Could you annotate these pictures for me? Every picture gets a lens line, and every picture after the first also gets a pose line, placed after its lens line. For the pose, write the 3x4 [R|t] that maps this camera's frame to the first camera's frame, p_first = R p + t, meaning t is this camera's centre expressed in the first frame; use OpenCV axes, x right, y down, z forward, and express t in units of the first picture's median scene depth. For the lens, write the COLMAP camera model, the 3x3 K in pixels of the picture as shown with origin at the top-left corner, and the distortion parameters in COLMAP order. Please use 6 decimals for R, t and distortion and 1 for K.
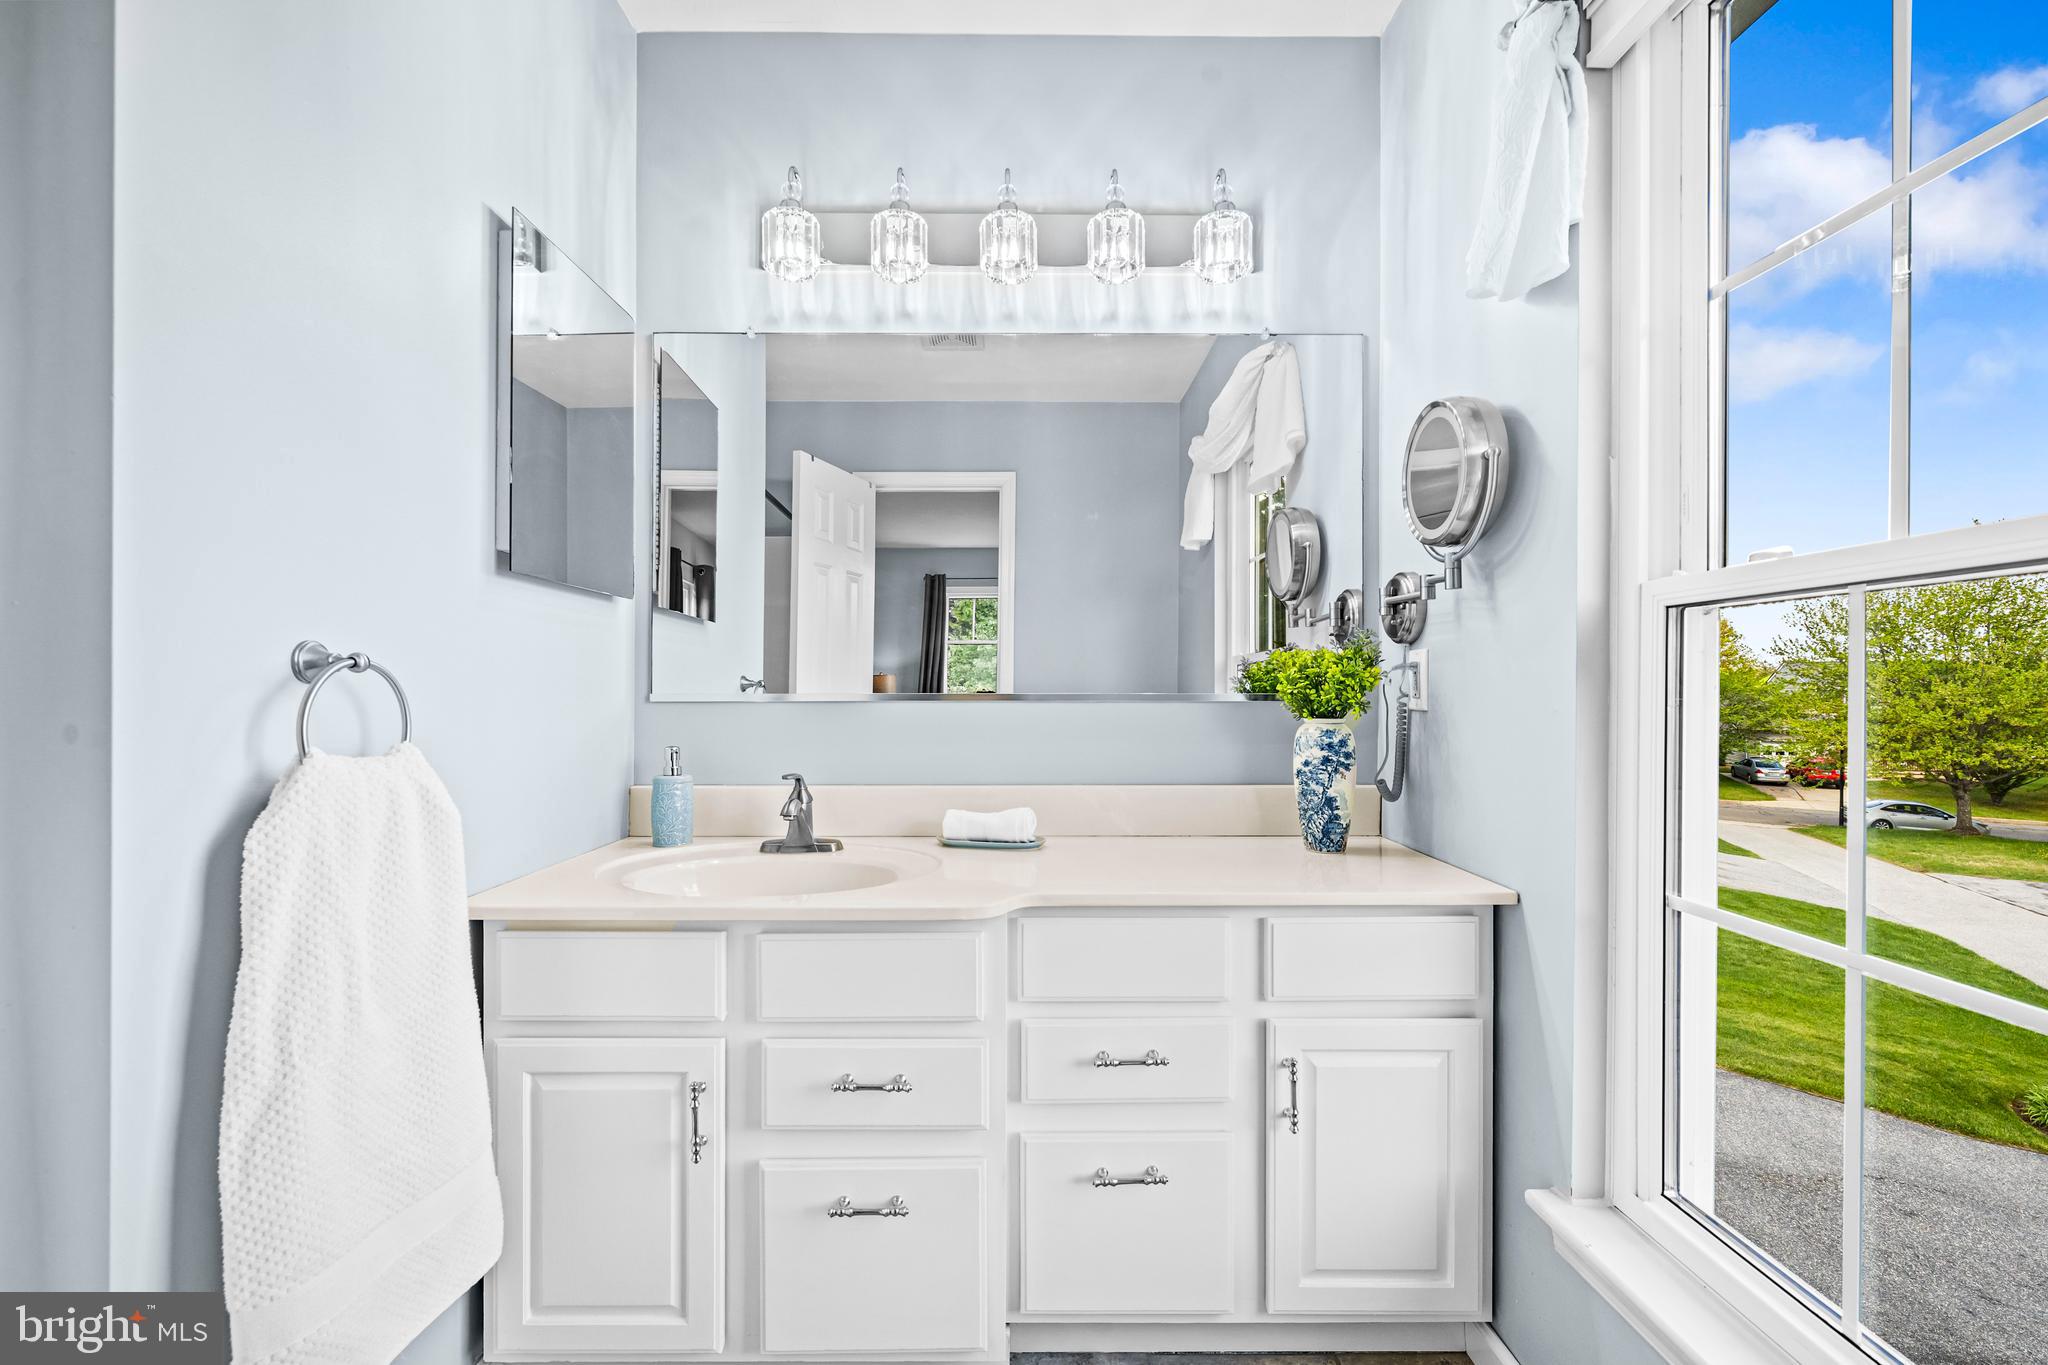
lens RADIAL K [[818.5, 0, 1000.5], [0, 818.5, 685.4], [0, 0, 1]] dist [0.000024, -0.000024]
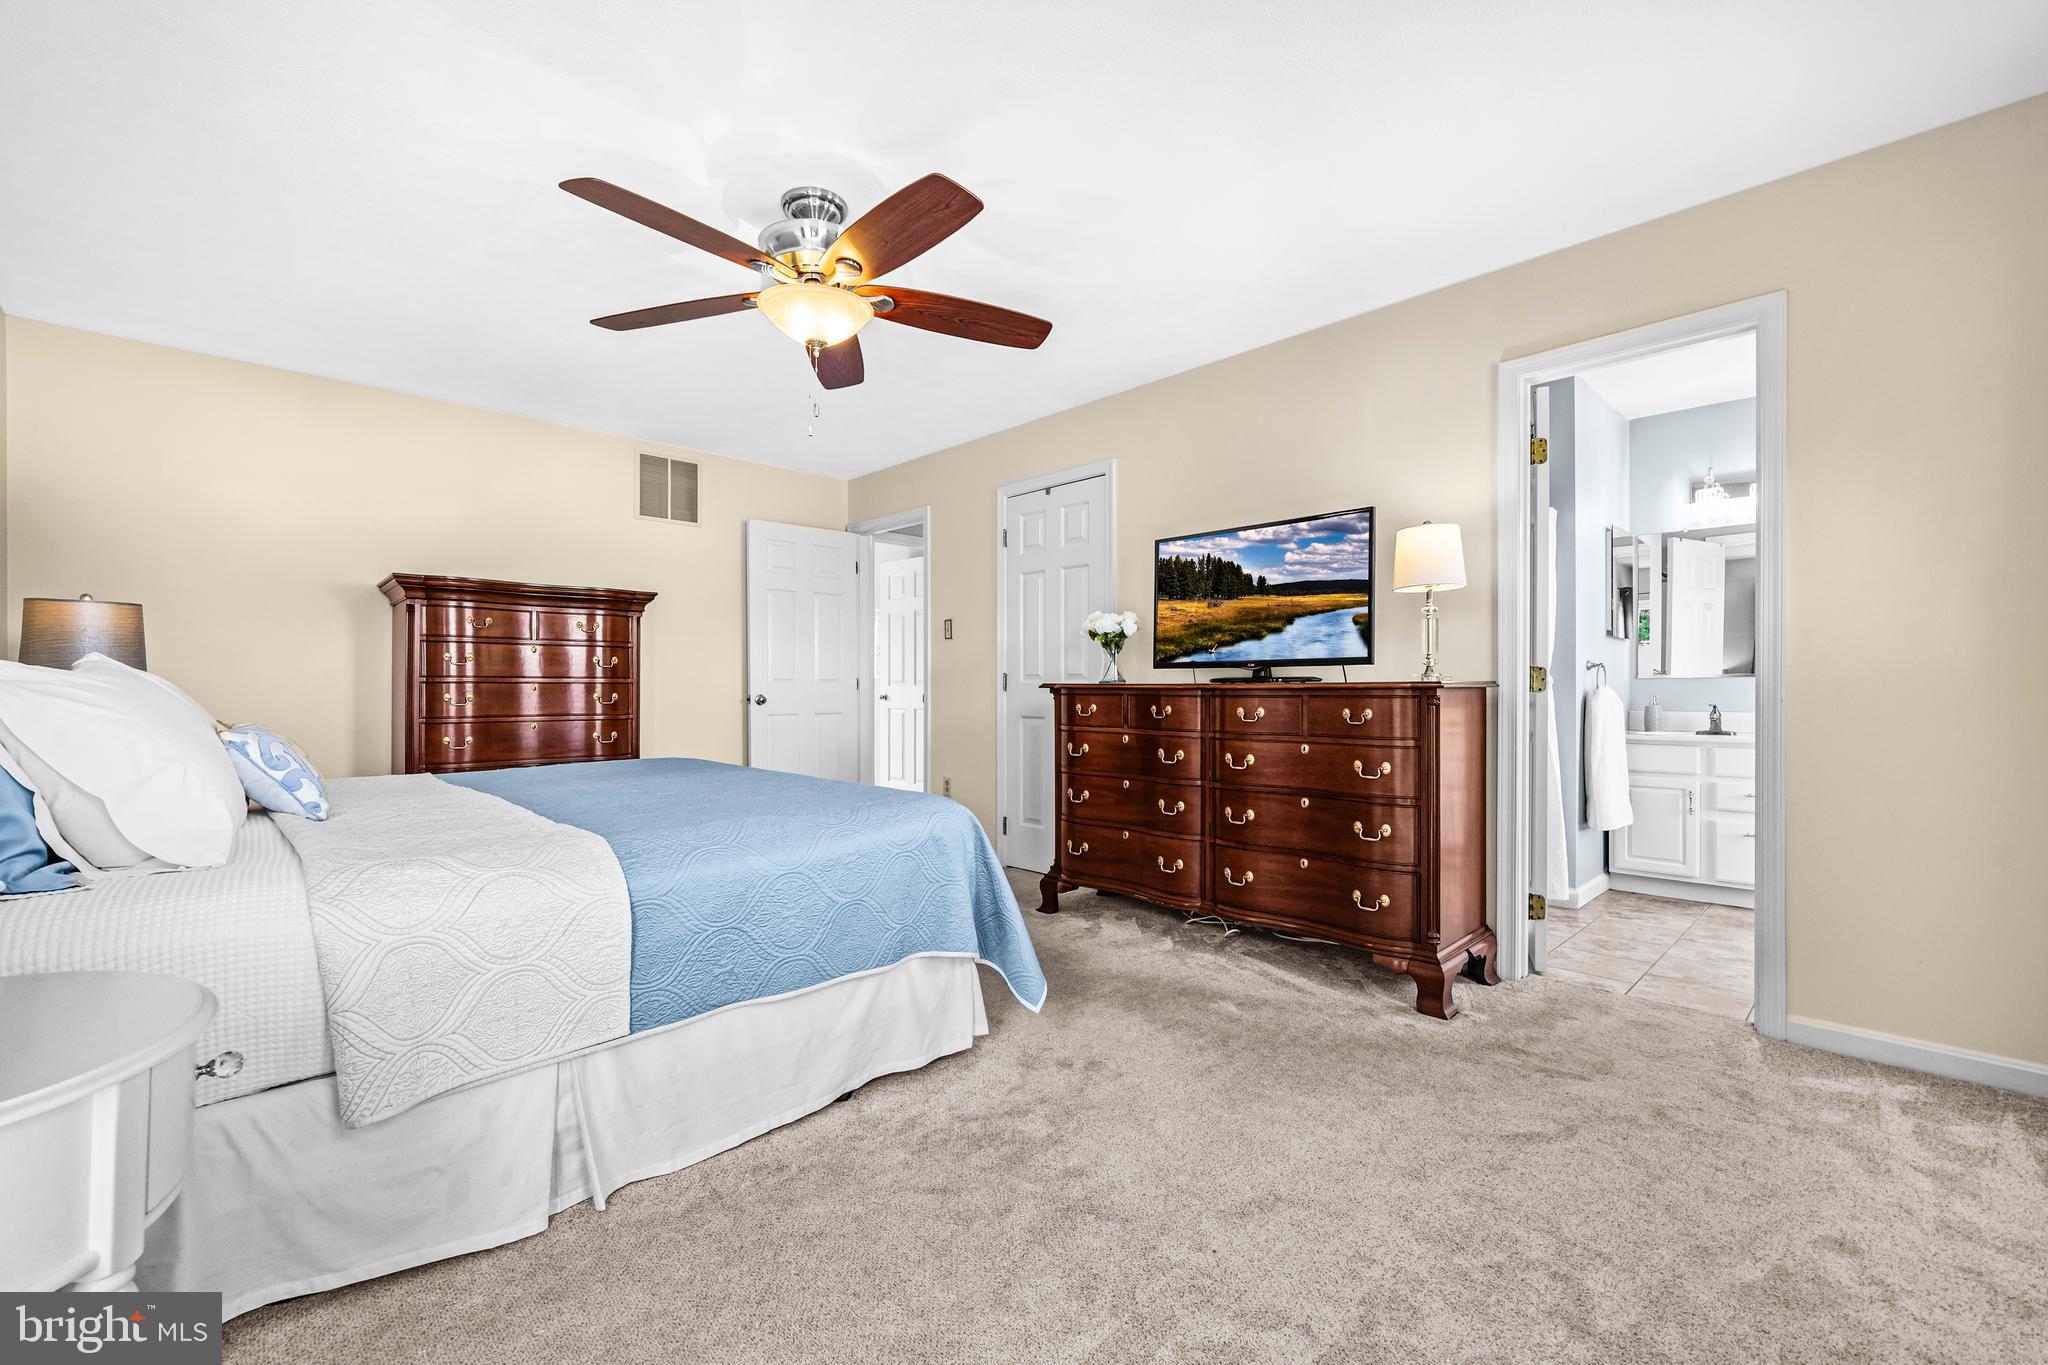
lens RADIAL K [[842.8, 0, 1024.0], [0, 842.8, 682.5], [0, 0, 1]] dist [-0.000319, -0.000047]
pose [[0.705616, -0.002553, -0.708590, 0.101096], [0.003686, 0.999993, 0.000068, 0.030331], [0.708585, -0.002660, 0.705620, -2.437287]]
